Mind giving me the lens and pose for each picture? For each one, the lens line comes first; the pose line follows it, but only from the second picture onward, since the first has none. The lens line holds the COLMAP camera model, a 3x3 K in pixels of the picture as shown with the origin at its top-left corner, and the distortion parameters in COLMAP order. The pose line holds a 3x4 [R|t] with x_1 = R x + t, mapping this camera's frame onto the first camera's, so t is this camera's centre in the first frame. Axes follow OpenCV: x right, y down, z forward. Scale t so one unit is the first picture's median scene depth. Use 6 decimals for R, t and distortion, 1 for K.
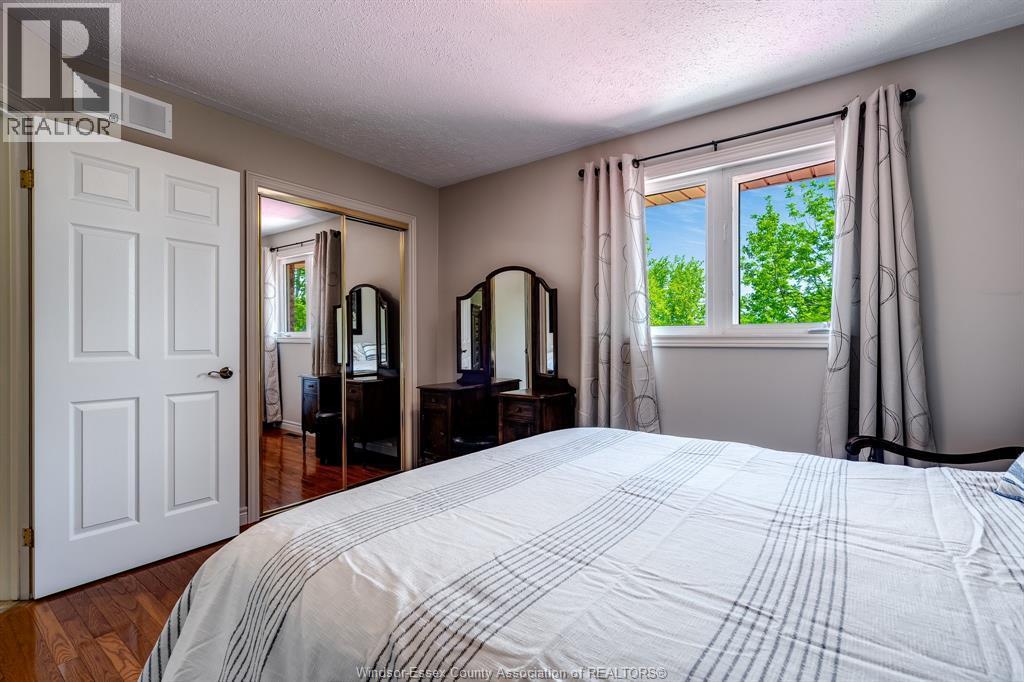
lens RADIAL K [[460.8, 0, 513.7], [0, 460.8, 338.4], [0, 0, 1]] dist [0.000012, 0.000008]
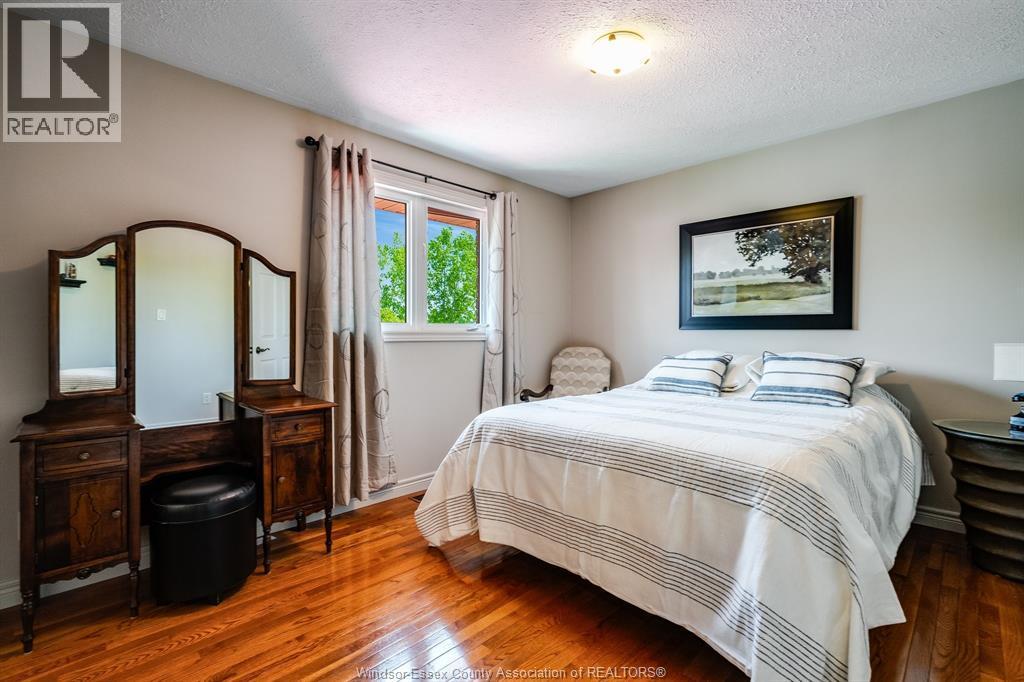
lens RADIAL K [[460.8, 0, 513.7], [0, 460.8, 338.4], [0, 0, 1]] dist [0.000012, 0.000008]
pose [[0.145883, -0.010877, 0.989242, -0.713614], [-0.005657, 0.999914, 0.011829, -0.002878], [-0.989286, -0.007322, 0.145809, 0.545494]]
